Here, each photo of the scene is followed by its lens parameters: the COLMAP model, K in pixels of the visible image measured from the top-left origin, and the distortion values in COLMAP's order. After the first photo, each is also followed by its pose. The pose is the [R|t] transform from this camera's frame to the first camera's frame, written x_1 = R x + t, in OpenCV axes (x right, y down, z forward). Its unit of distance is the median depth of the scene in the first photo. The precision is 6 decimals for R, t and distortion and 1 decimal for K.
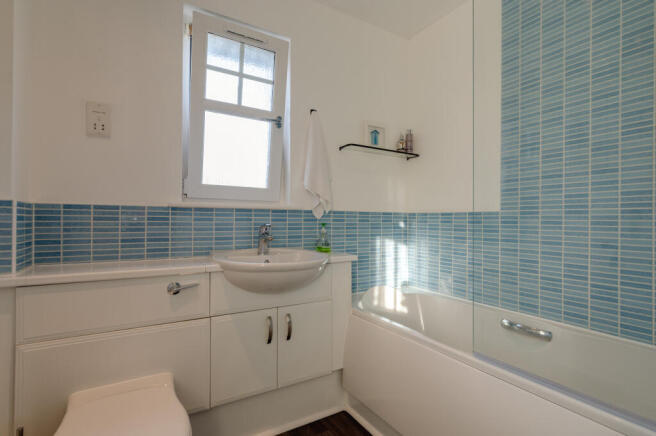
lens RADIAL K [[314.0, 0, 335.6], [0, 314.0, 210.1], [0, 0, 1]] dist [-0.001335, -0.000306]
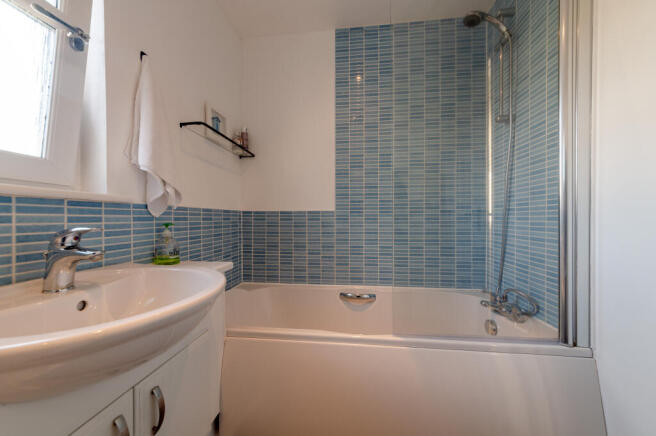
lens RADIAL K [[232.0, 0, 327.9], [0, 232.0, 215.1], [0, 0, 1]] dist [0.000794, -0.000001]
pose [[0.614125, 0.002567, 0.789205, -0.244587], [-0.018147, 0.999776, 0.010870, 0.012260], [-0.789000, -0.020997, 0.614034, 0.427138]]
